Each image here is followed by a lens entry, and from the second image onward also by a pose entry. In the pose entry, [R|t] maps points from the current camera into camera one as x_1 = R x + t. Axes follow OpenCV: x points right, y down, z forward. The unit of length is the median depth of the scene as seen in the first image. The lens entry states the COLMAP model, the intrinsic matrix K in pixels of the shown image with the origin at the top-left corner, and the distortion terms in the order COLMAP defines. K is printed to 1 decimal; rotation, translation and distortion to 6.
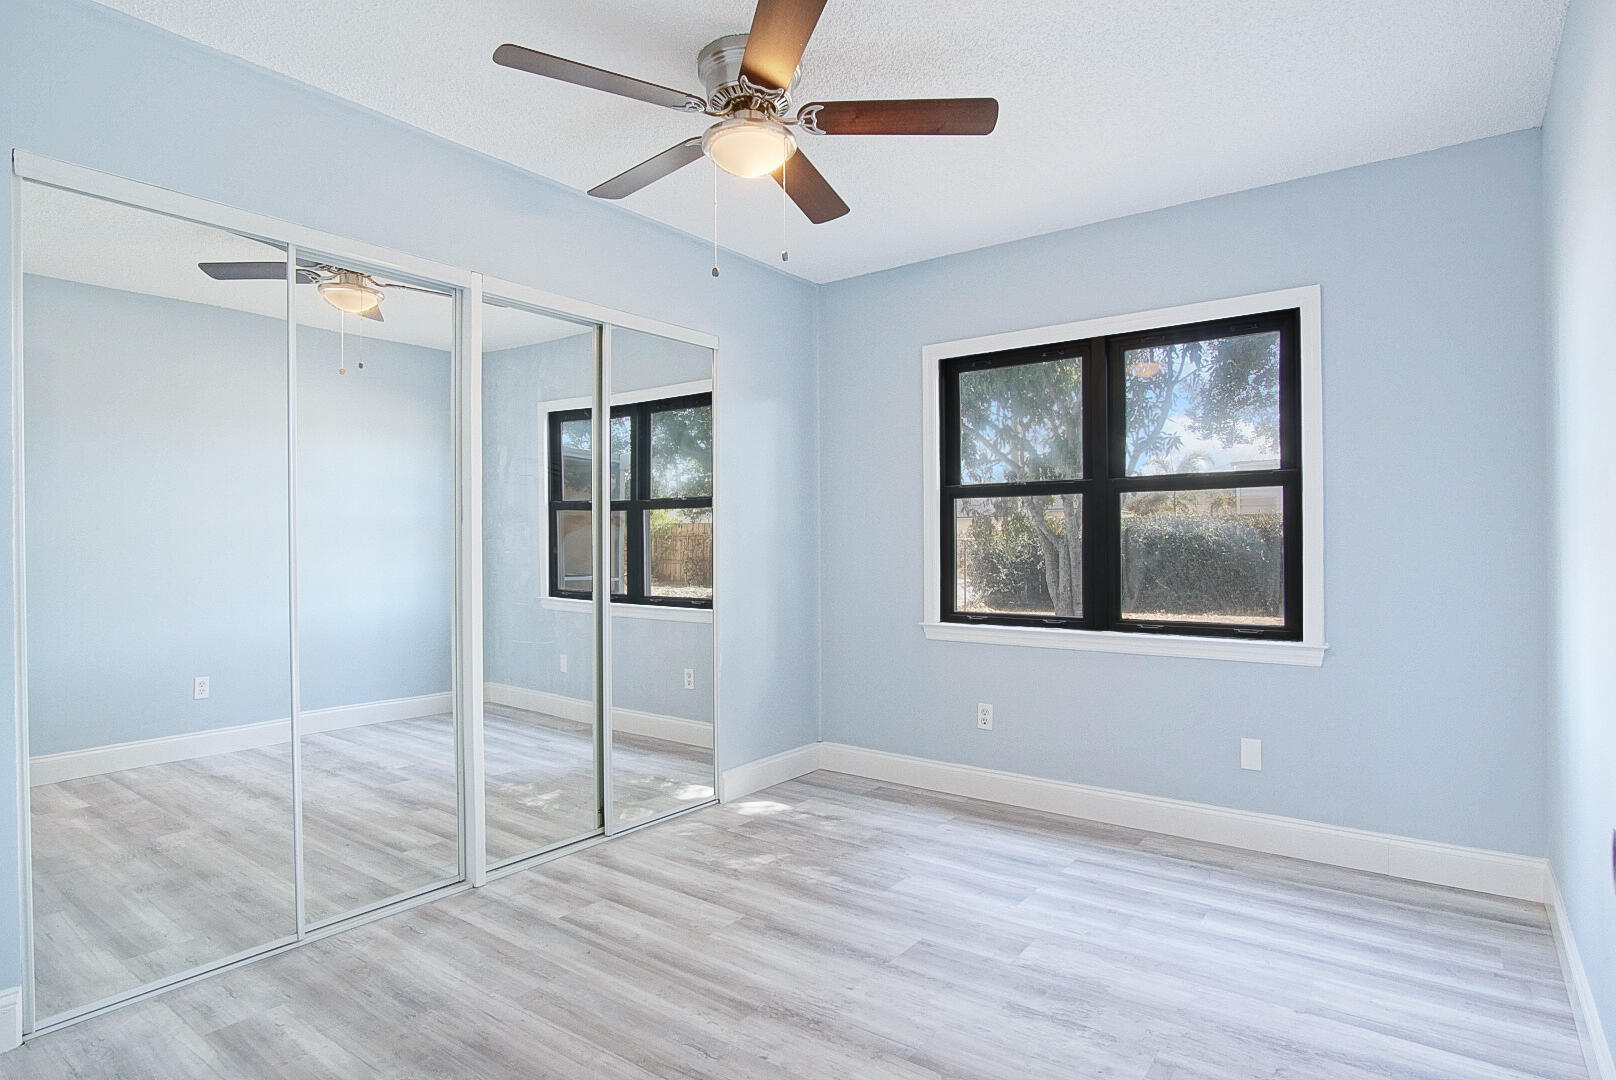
lens RADIAL K [[859.7, 0, 808.0], [0, 859.7, 540.0], [0, 0, 1]] dist [-0.029471, 0.008810]
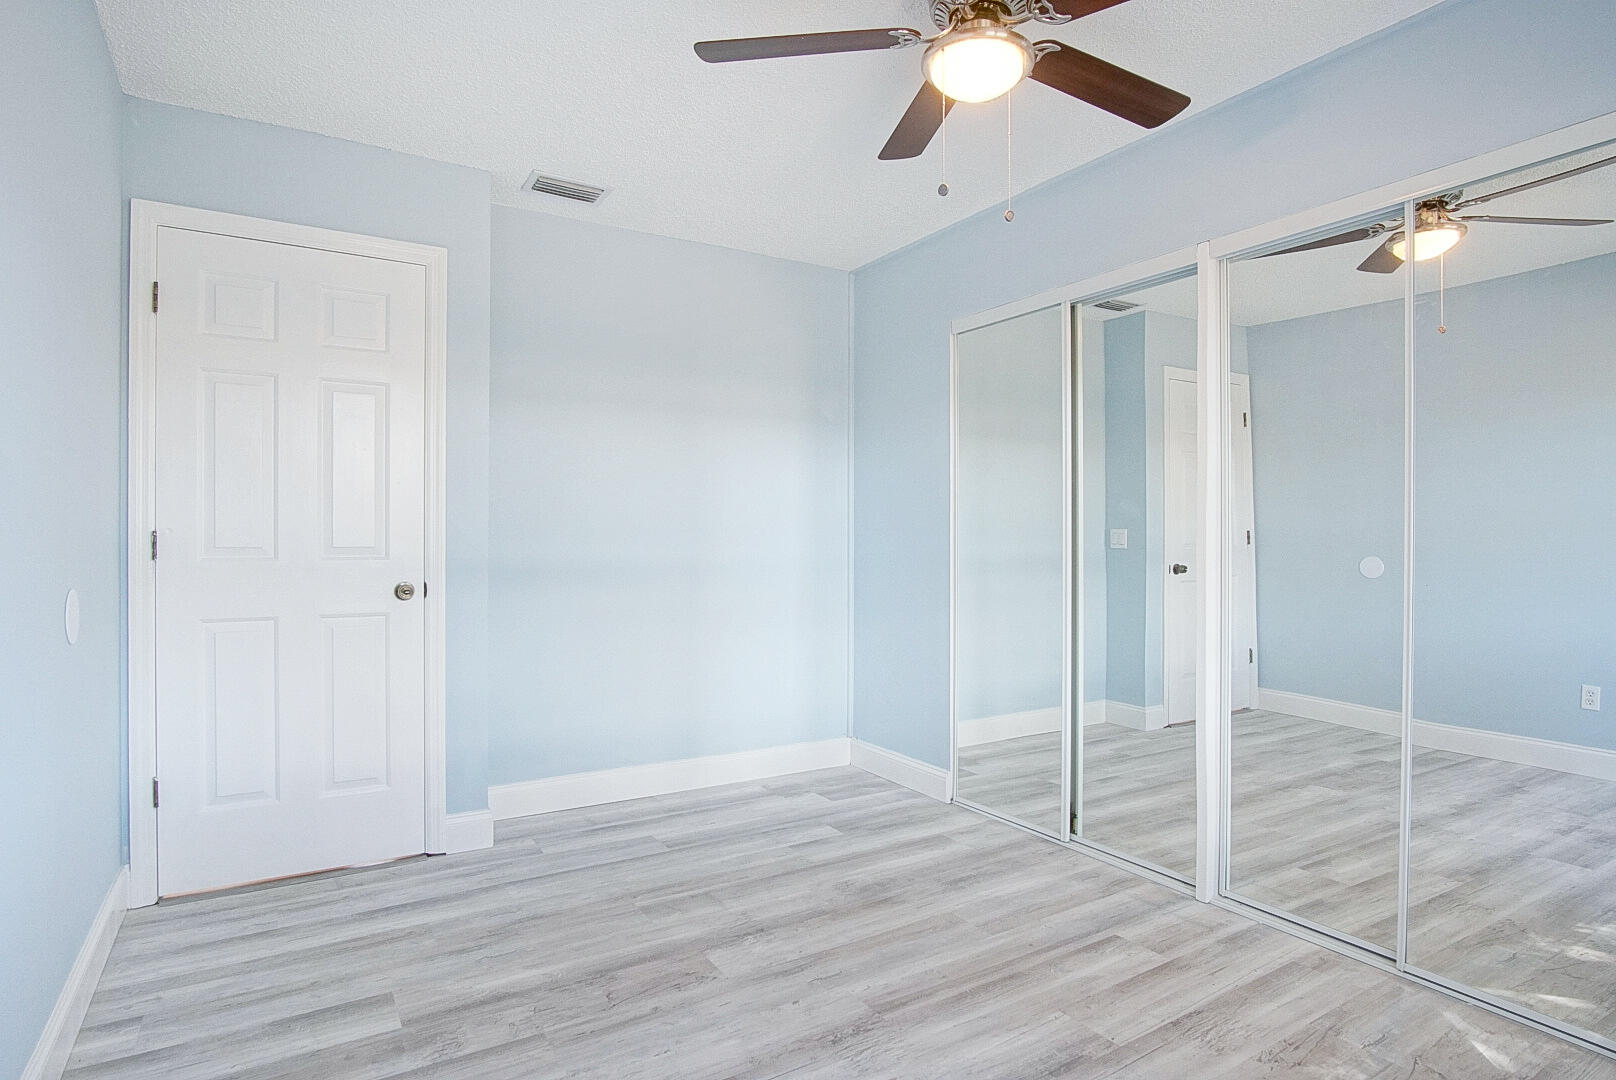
lens RADIAL K [[859.7, 0, 808.0], [0, 859.7, 540.0], [0, 0, 1]] dist [-0.029471, 0.008810]
pose [[-0.357904, 0.009425, -0.933711, 0.735163], [0.009607, 0.999933, 0.006411, -0.002967], [0.933709, -0.006675, -0.357970, 1.064858]]
